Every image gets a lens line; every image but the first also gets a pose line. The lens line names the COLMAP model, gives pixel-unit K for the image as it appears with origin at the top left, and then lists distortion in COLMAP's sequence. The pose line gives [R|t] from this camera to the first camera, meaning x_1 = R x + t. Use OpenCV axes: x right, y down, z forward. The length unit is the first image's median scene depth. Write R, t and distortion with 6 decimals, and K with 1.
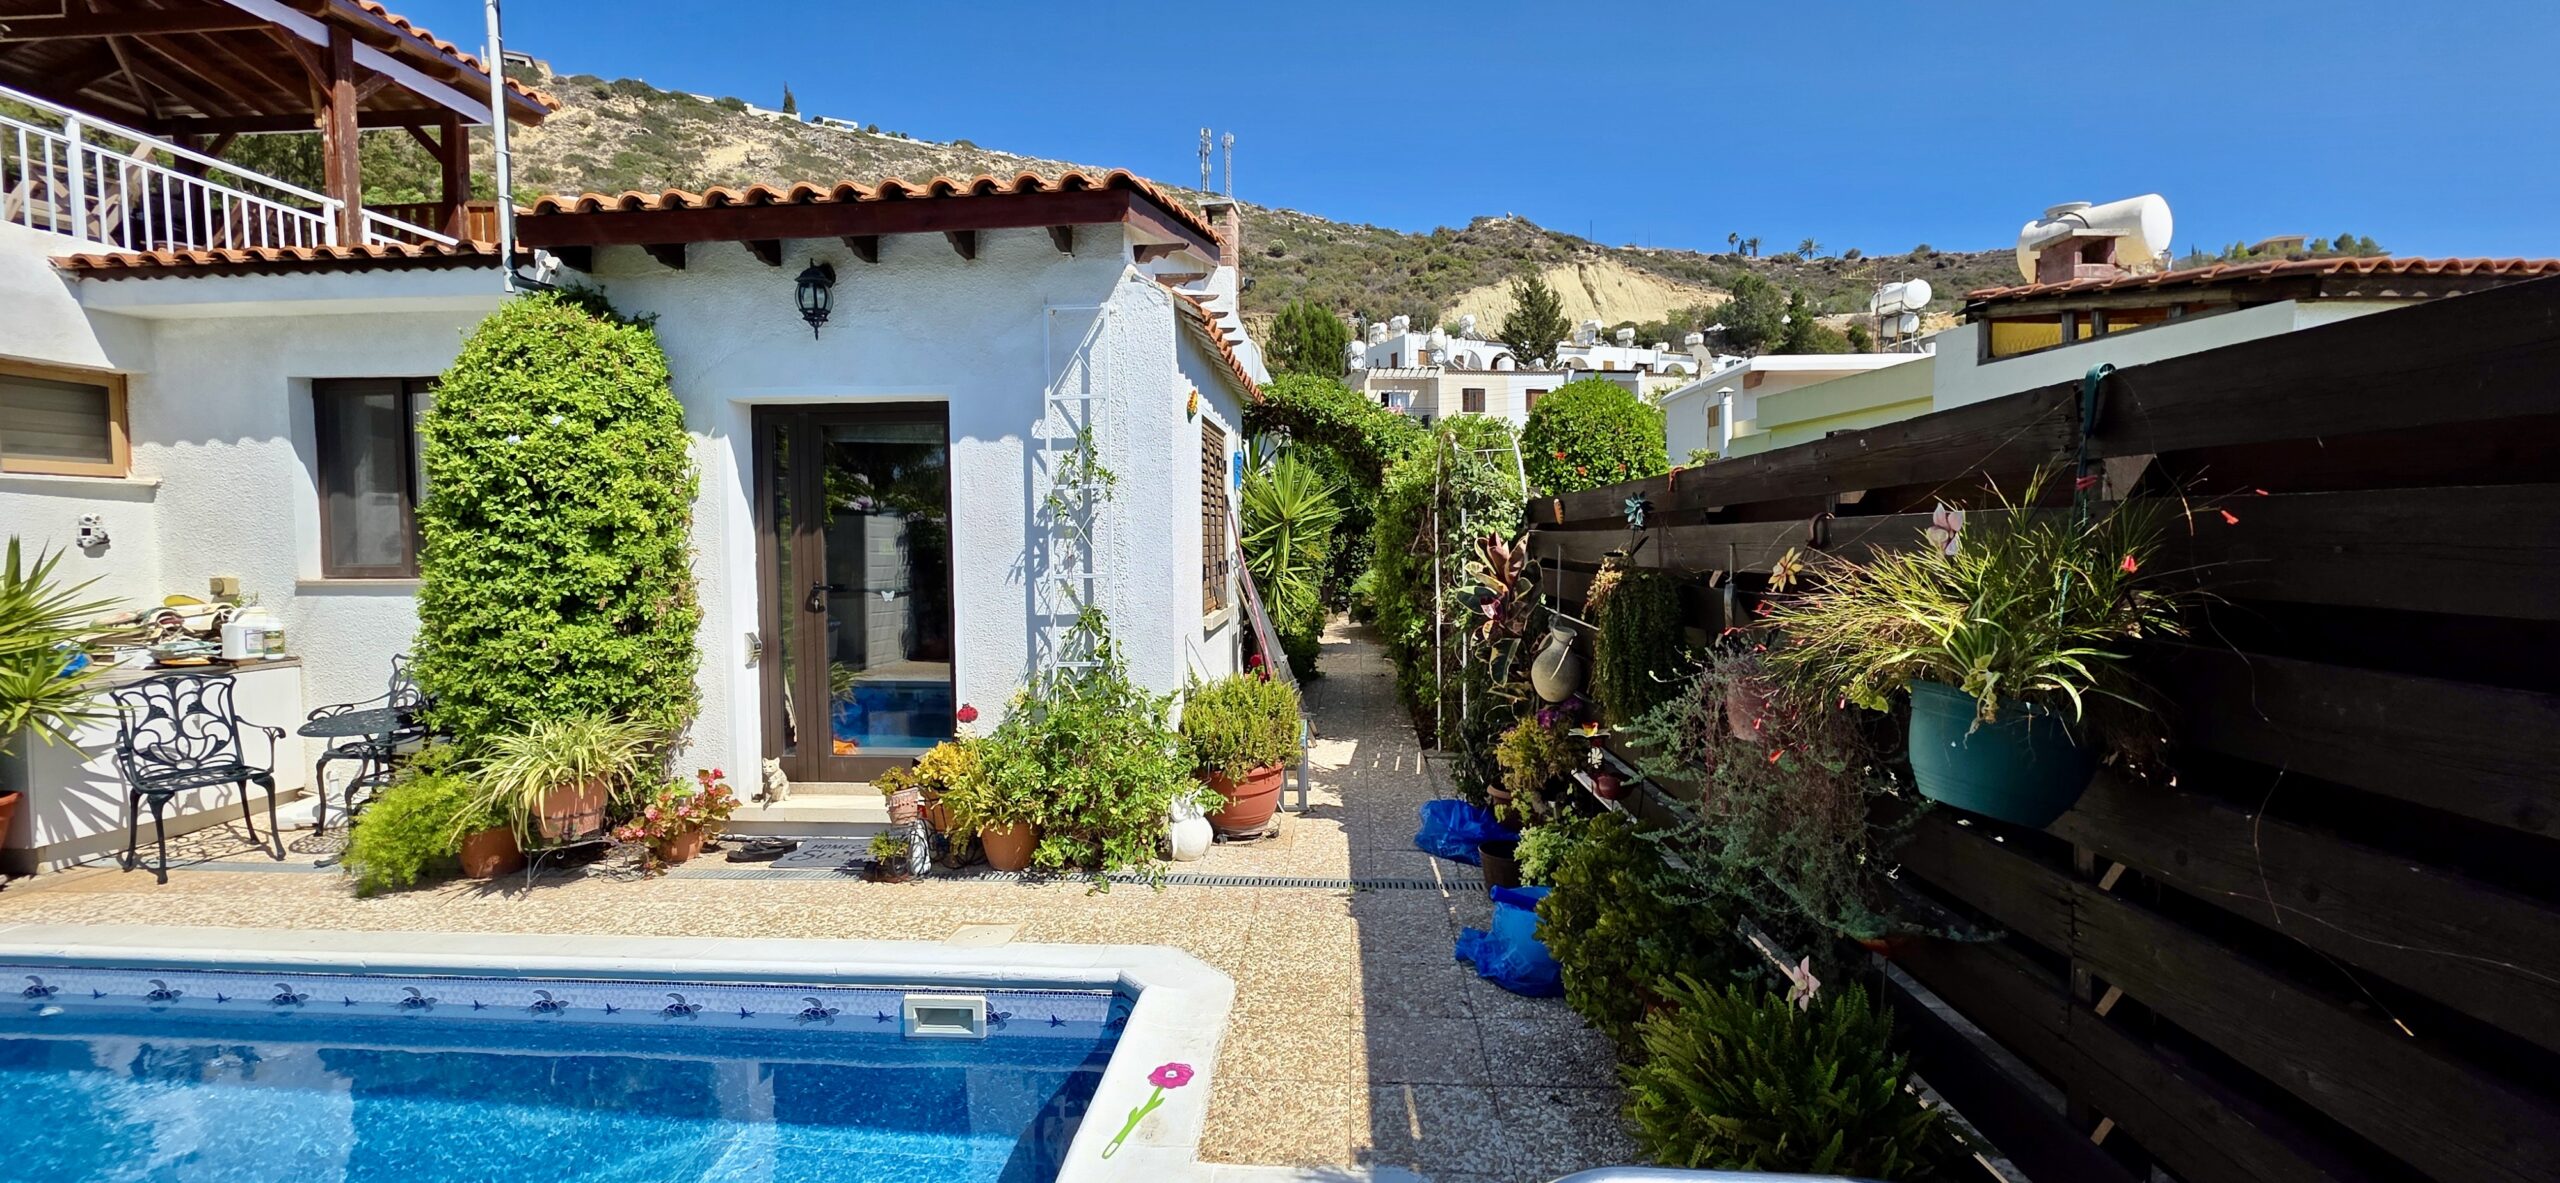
lens RADIAL K [[1025.8, 0, 1274.1], [0, 1025.8, 580.2], [0, 0, 1]] dist [0.005713, -0.001513]
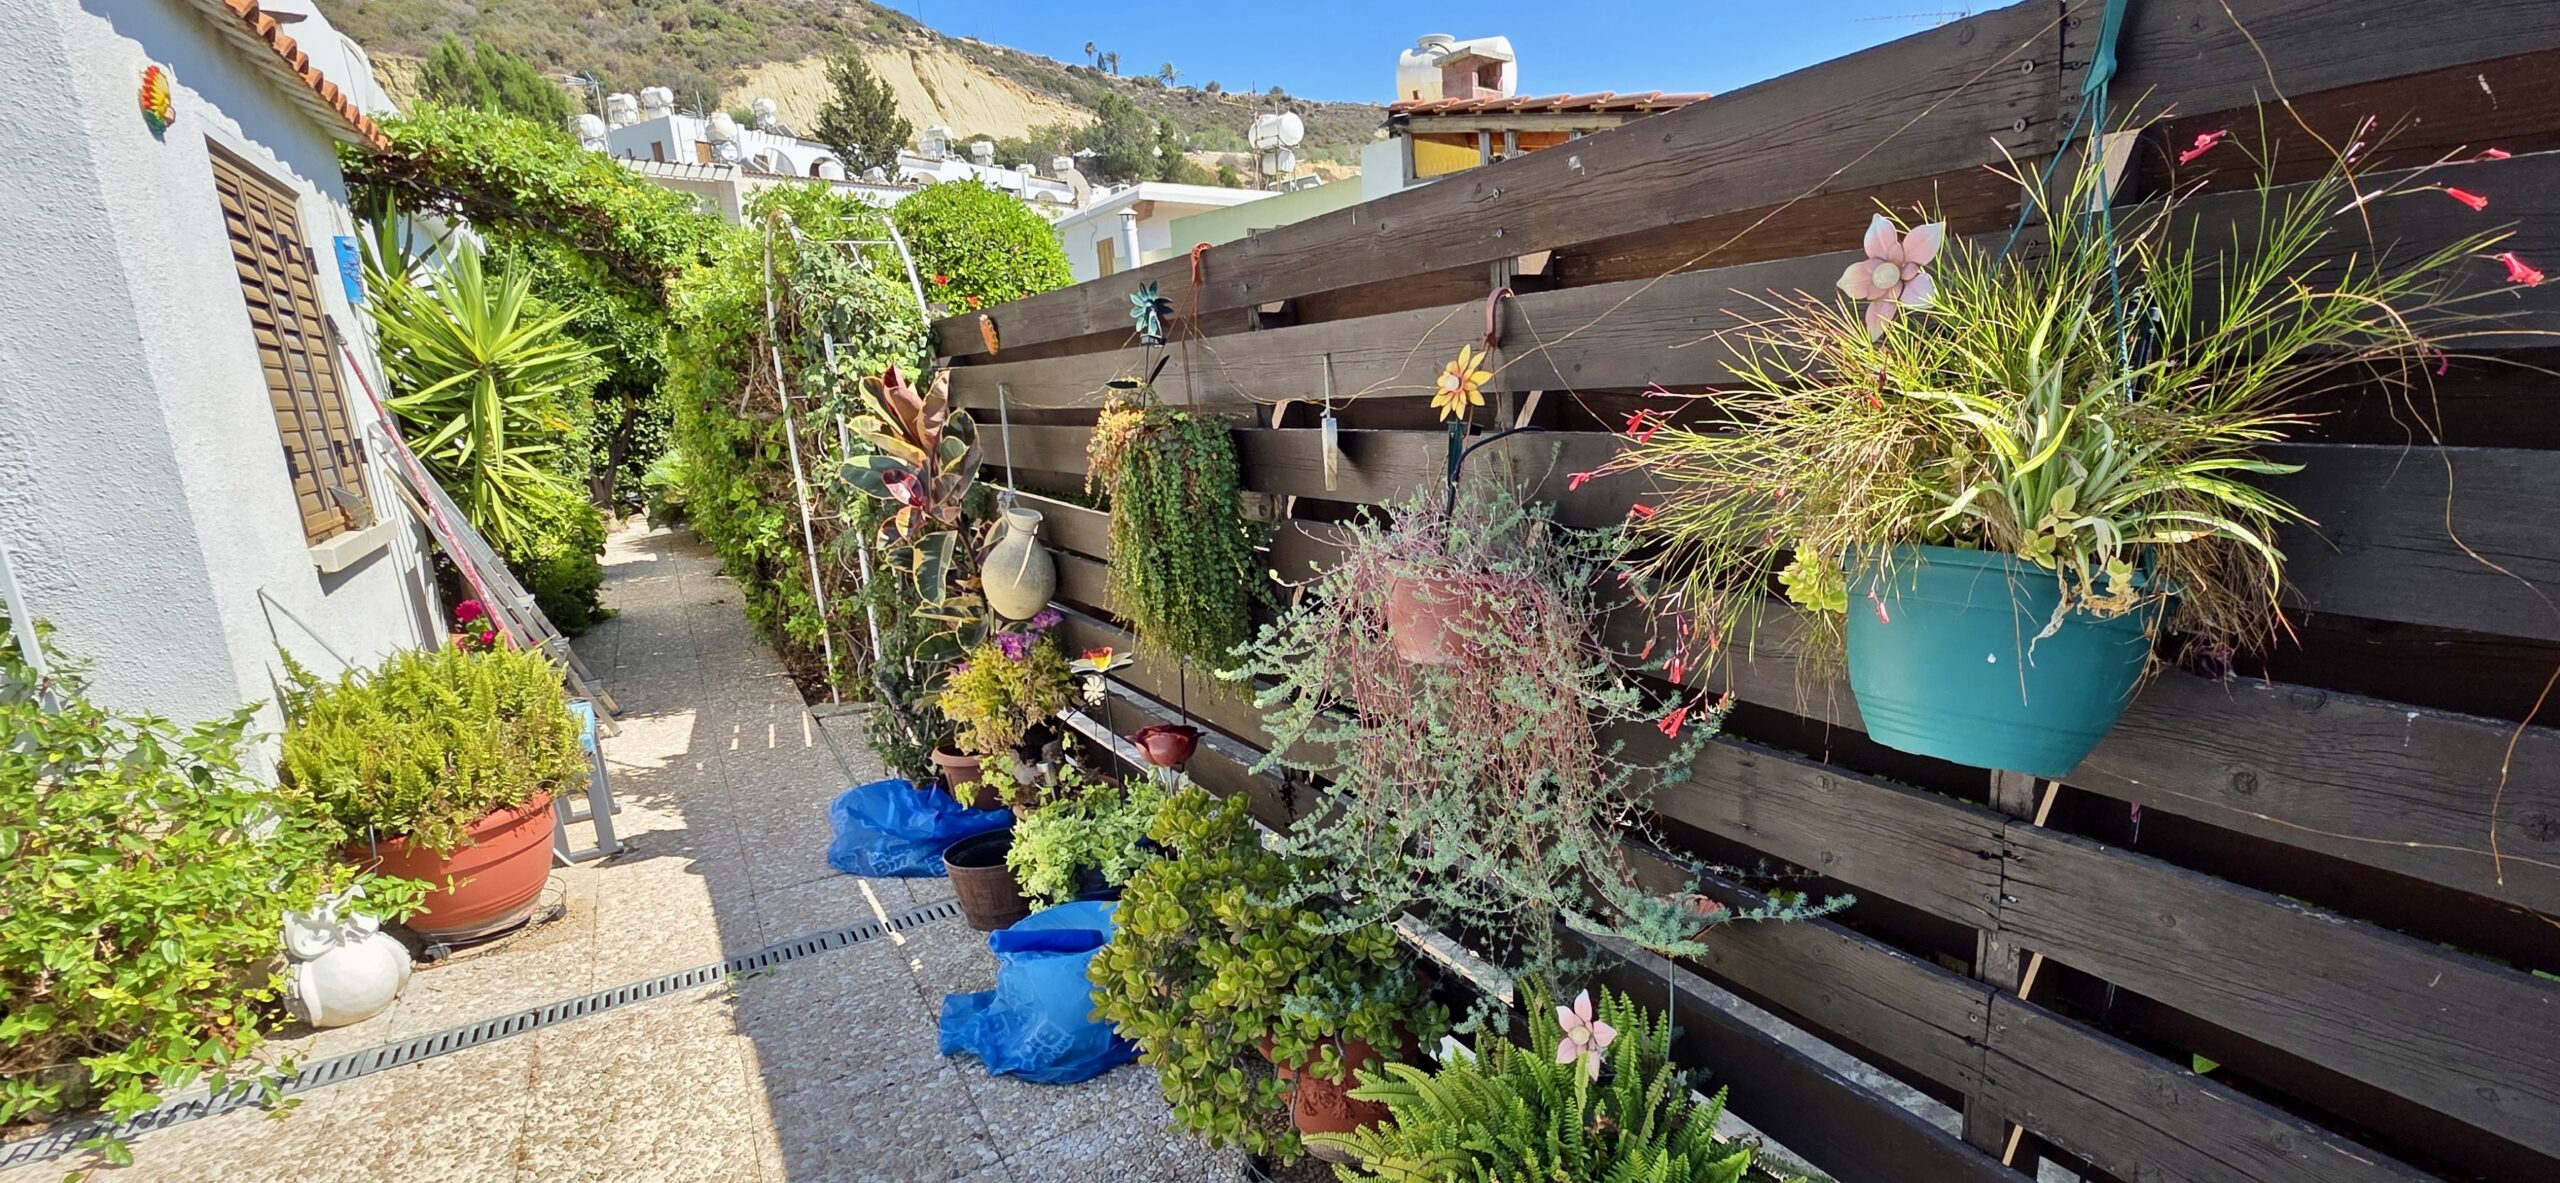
lens RADIAL K [[1114.0, 0, 1402.9], [0, 1114.0, 648.5], [0, 0, 1]] dist [0.005069, -0.000399]
pose [[0.784682, -0.161364, 0.598527, 0.021865], [0.054932, 0.979828, 0.192147, 0.008029], [-0.617459, -0.117896, 0.777717, 0.241769]]
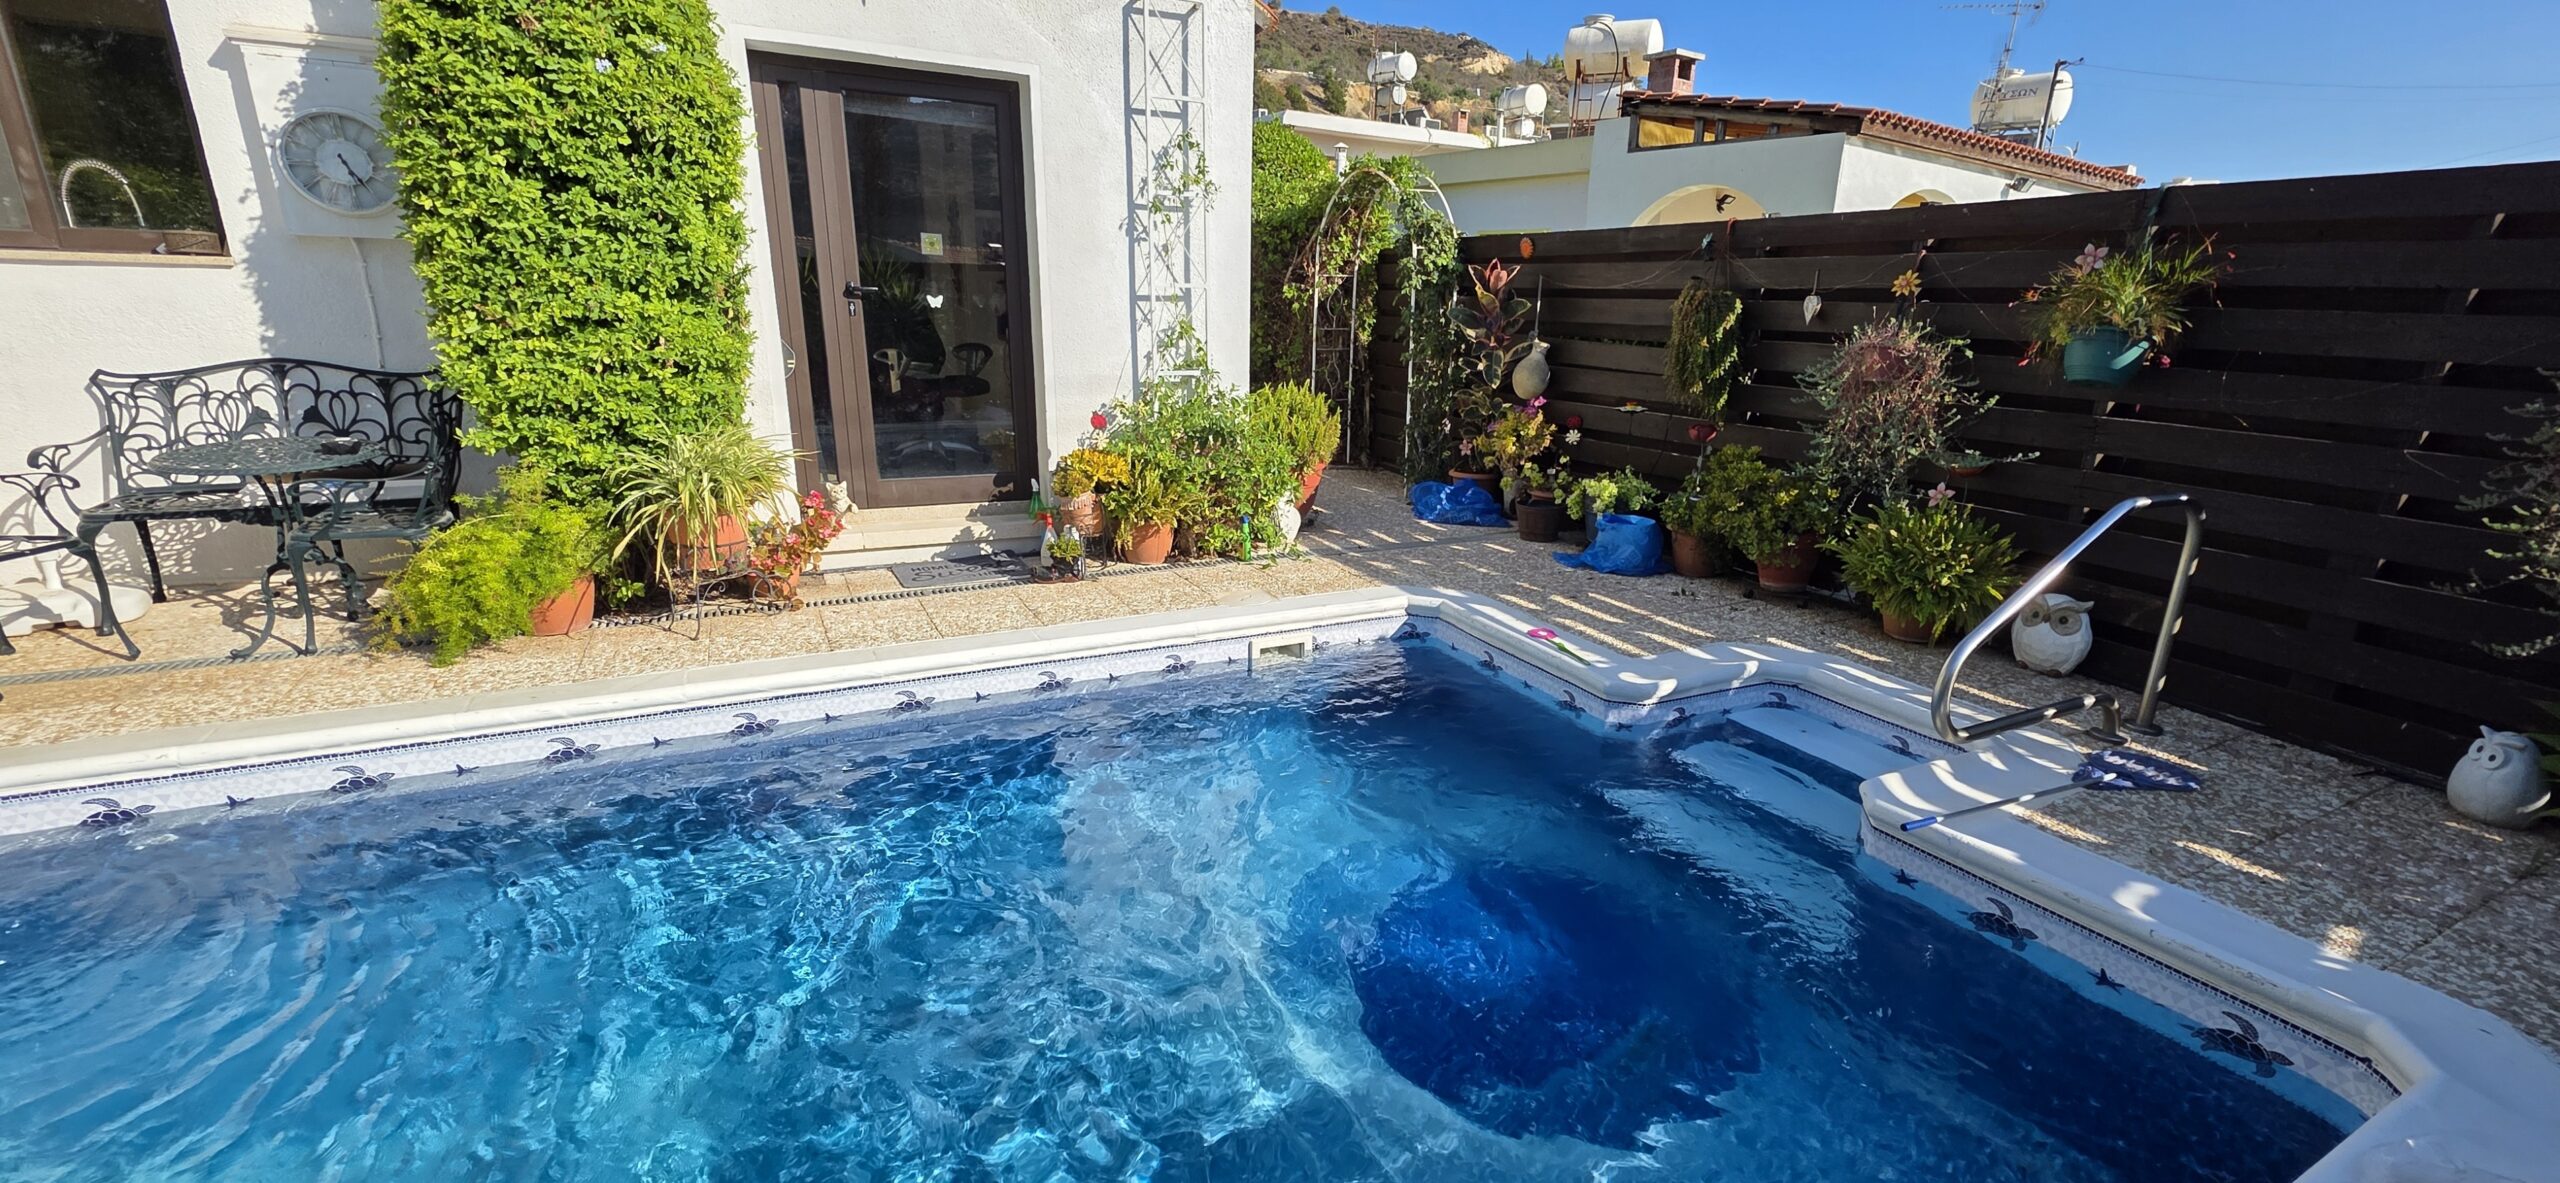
lens RADIAL K [[1127.0, 0, 1268.7], [0, 1127.0, 631.7], [0, 0, 1]] dist [0.009802, 0.000255]
pose [[0.831565, -0.123067, 0.541623, -0.777274], [-0.013754, 0.970283, 0.241583, 0.058494], [-0.555258, -0.208341, 0.805160, -0.043801]]
